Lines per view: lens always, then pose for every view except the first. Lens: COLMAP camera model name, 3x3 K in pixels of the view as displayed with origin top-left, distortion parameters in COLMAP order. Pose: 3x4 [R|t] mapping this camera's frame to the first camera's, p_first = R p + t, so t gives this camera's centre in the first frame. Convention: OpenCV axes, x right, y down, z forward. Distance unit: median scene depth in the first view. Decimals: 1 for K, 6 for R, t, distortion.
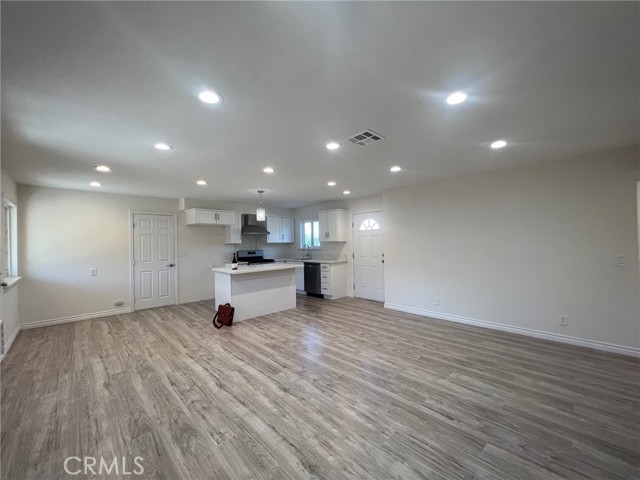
lens RADIAL K [[259.0, 0, 320.0], [0, 259.0, 240.0], [0, 0, 1]] dist [-0.000269, 0.000483]
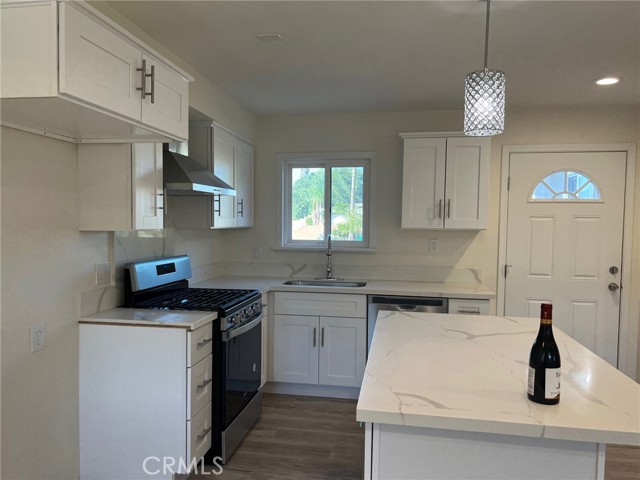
lens RADIAL K [[473.2, 0, 320.0], [0, 473.2, 240.0], [0, 0, 1]] dist [-0.004353, -0.002569]
pose [[0.819453, 0.008466, 0.573084, -0.450016], [-0.029240, 0.999206, 0.027049, 0.007228], [-0.572401, -0.038922, 0.819050, 0.607778]]
